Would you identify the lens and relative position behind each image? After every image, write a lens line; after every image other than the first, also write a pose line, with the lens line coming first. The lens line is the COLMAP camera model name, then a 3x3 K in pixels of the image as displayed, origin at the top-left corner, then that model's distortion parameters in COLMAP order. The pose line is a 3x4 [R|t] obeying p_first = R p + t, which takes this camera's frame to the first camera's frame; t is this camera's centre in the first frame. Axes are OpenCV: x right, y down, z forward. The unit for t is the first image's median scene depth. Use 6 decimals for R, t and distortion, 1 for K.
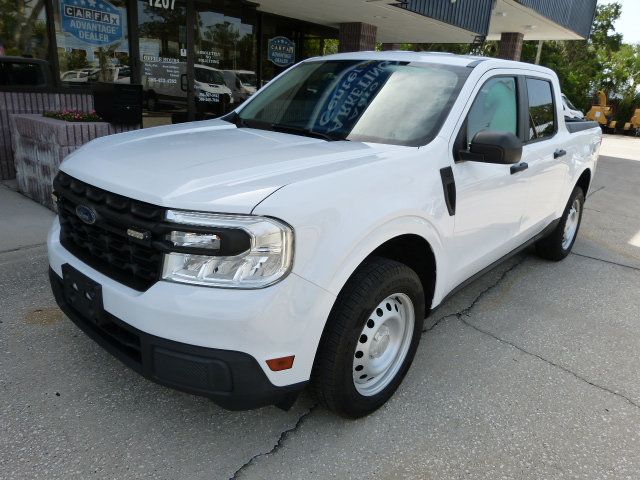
lens RADIAL K [[481.4, 0, 321.7], [0, 481.4, 242.6], [0, 0, 1]] dist [-0.044471, 0.038683]
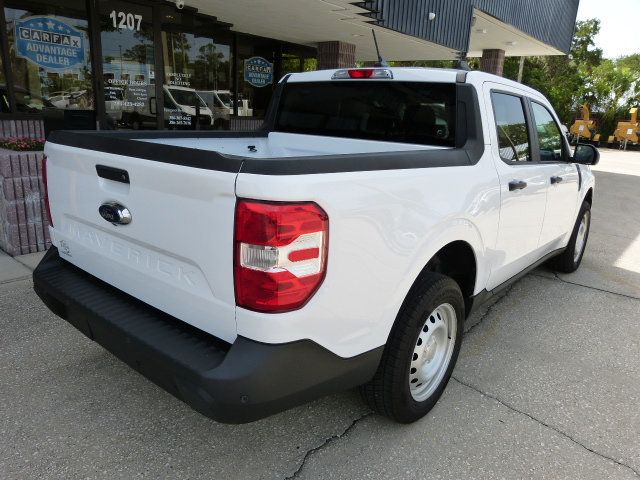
lens RADIAL K [[481.4, 0, 319.5], [0, 481.4, 241.0], [0, 0, 1]] dist [-0.044471, 0.038683]
pose [[0.999645, -0.021858, 0.015205, 0.024522], [0.022428, 0.999010, -0.038420, -0.018357], [-0.014350, 0.038748, 0.999146, 0.045827]]
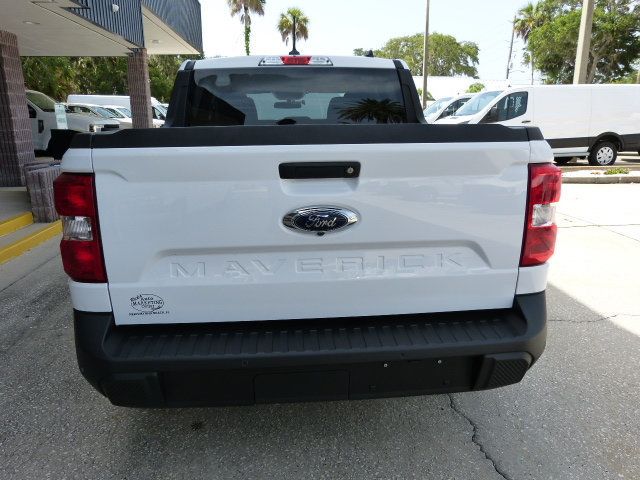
lens RADIAL K [[481.4, 0, 316.4], [0, 481.4, 241.0], [0, 0, 1]] dist [-0.044471, 0.038683]
pose [[0.707410, -0.241909, 0.664117, -0.207063], [0.263251, 0.962180, 0.070068, -0.049587], [-0.655950, 0.125263, 0.744338, 0.144424]]
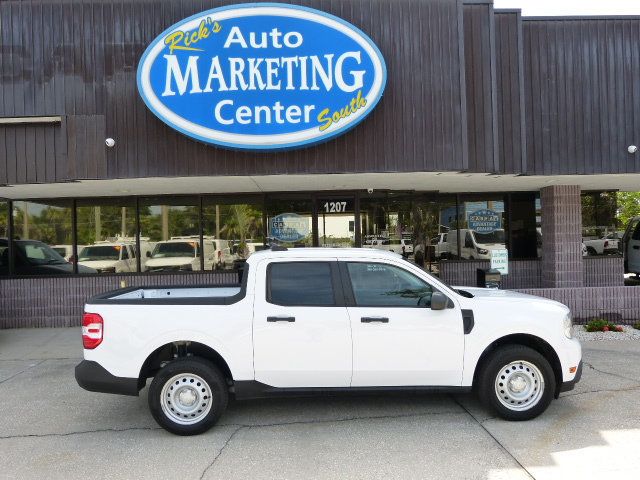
lens RADIAL K [[481.4, 0, 318.5], [0, 481.4, 240.8], [0, 0, 1]] dist [-0.044471, 0.038683]
pose [[0.668786, -0.083629, -0.738737, 0.630187], [-0.155716, 0.955857, -0.249179, -0.023039], [0.726965, 0.281681, 0.626241, 0.042952]]
